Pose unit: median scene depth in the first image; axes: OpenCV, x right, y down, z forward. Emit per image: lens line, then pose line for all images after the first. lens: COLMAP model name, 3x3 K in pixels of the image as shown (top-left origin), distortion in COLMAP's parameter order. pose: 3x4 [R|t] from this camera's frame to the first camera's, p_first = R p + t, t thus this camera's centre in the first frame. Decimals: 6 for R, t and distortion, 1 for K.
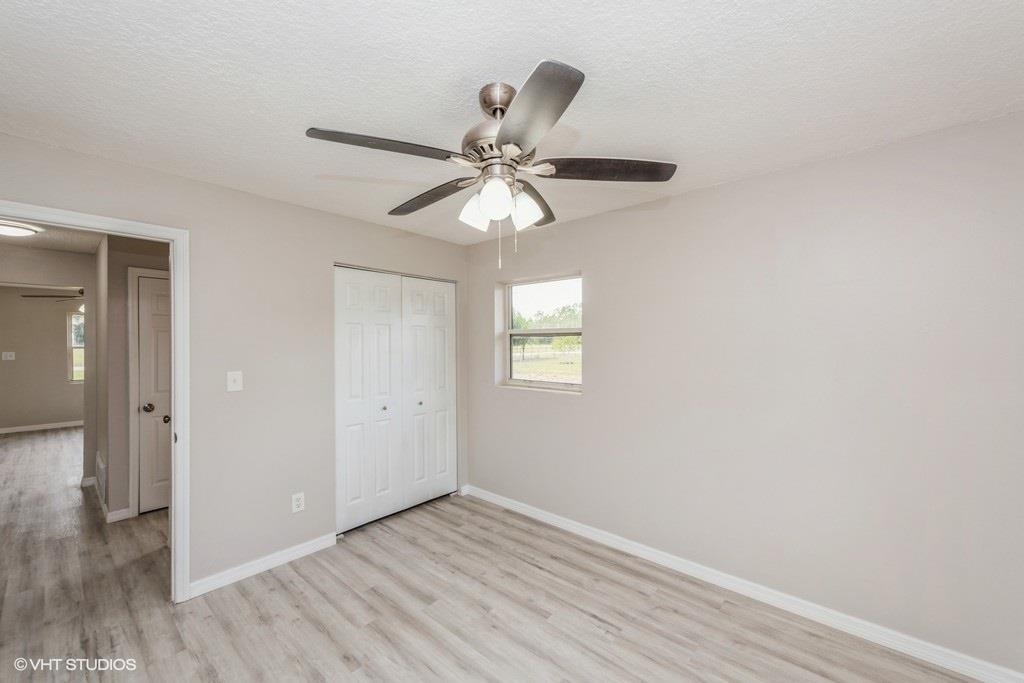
lens RADIAL K [[407.7, 0, 516.6], [0, 407.7, 340.3], [0, 0, 1]] dist [-0.002208, -0.000307]
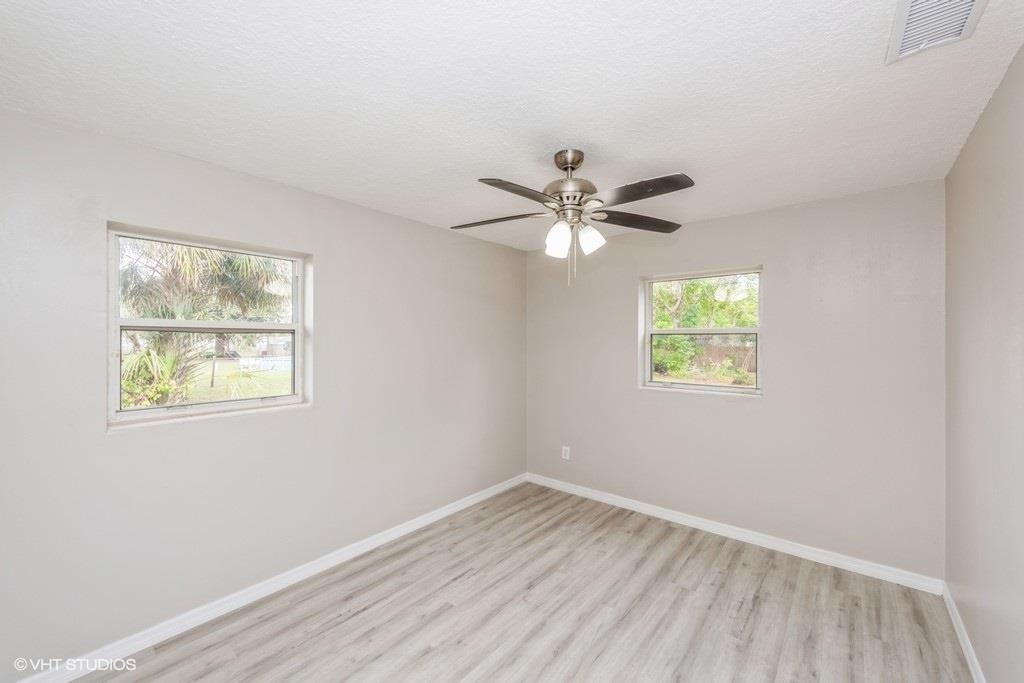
lens RADIAL K [[407.7, 0, 516.6], [0, 407.7, 339.1], [0, 0, 1]] dist [-0.002208, -0.000307]
pose [[-0.034097, 0.003860, 0.999411, -0.847102], [0.006803, 0.999970, -0.003630, 0.005682], [-0.999395, 0.006675, -0.034122, 0.755315]]
